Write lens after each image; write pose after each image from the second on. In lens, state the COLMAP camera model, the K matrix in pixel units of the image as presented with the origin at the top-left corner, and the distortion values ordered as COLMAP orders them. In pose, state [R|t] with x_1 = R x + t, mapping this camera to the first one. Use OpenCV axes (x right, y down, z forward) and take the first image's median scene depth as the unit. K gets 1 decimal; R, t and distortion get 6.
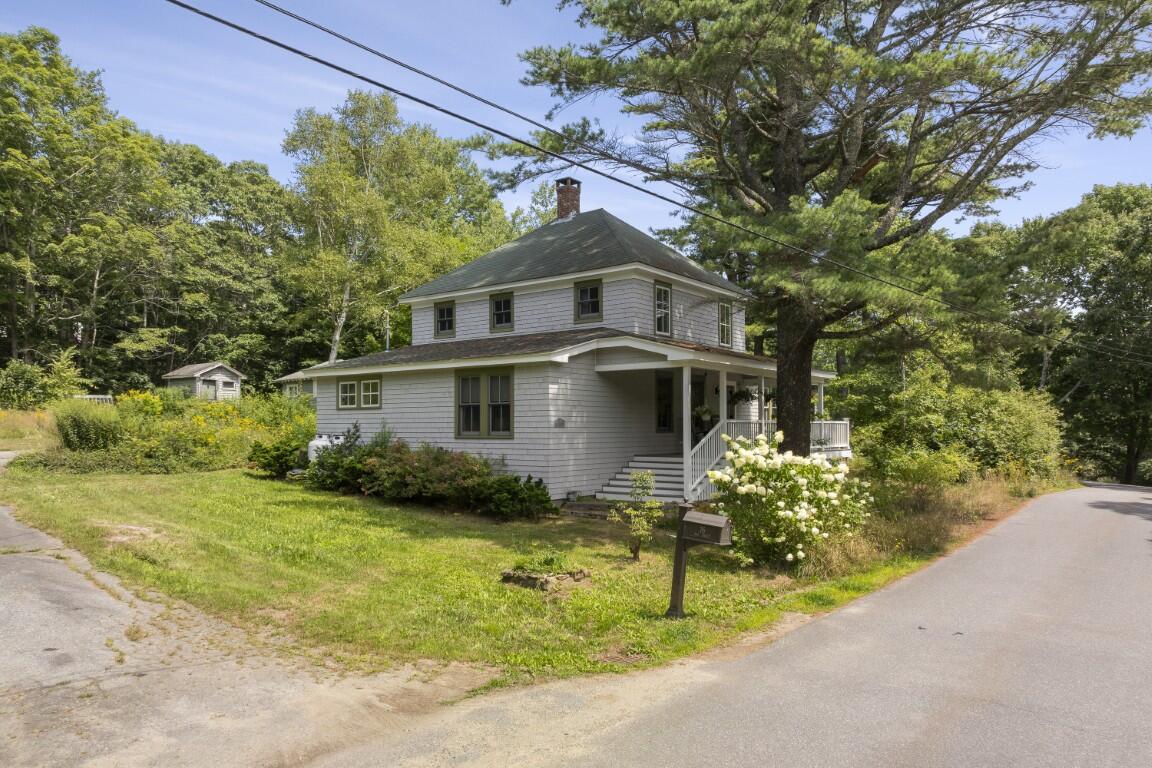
lens RADIAL K [[789.2, 0, 573.4], [0, 789.2, 402.8], [0, 0, 1]] dist [-0.008029, -0.001624]
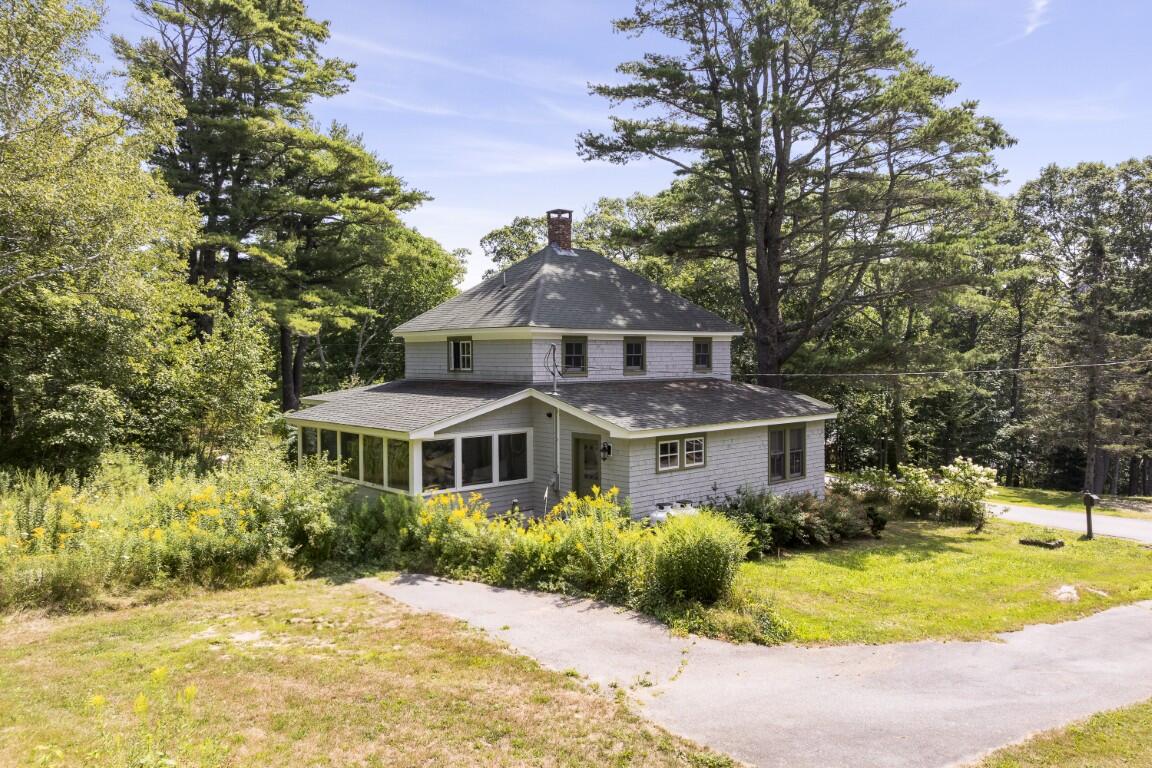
lens RADIAL K [[789.2, 0, 573.4], [0, 789.2, 402.8], [0, 0, 1]] dist [-0.008029, -0.001624]
pose [[0.185848, -0.056221, 0.980969, -1.244687], [-0.032071, 0.997483, 0.063244, -0.129551], [-0.982055, -0.043214, 0.183577, 0.996436]]
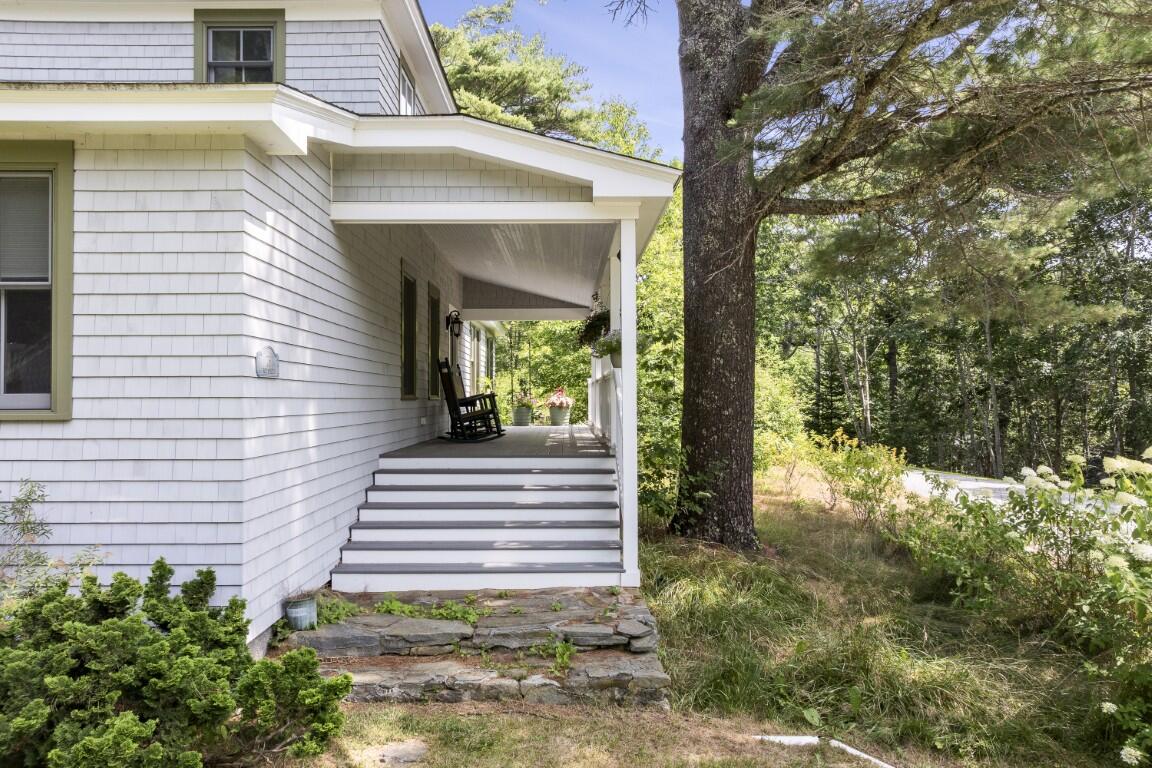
lens RADIAL K [[794.7, 0, 576.0], [0, 794.7, 384.0], [0, 0, 1]] dist [-0.008042, 0.003197]
pose [[0.792130, 0.011121, 0.610252, -0.089639], [-0.019785, 0.999776, 0.007463, 0.024424], [-0.610032, -0.017986, 0.792173, 0.602111]]
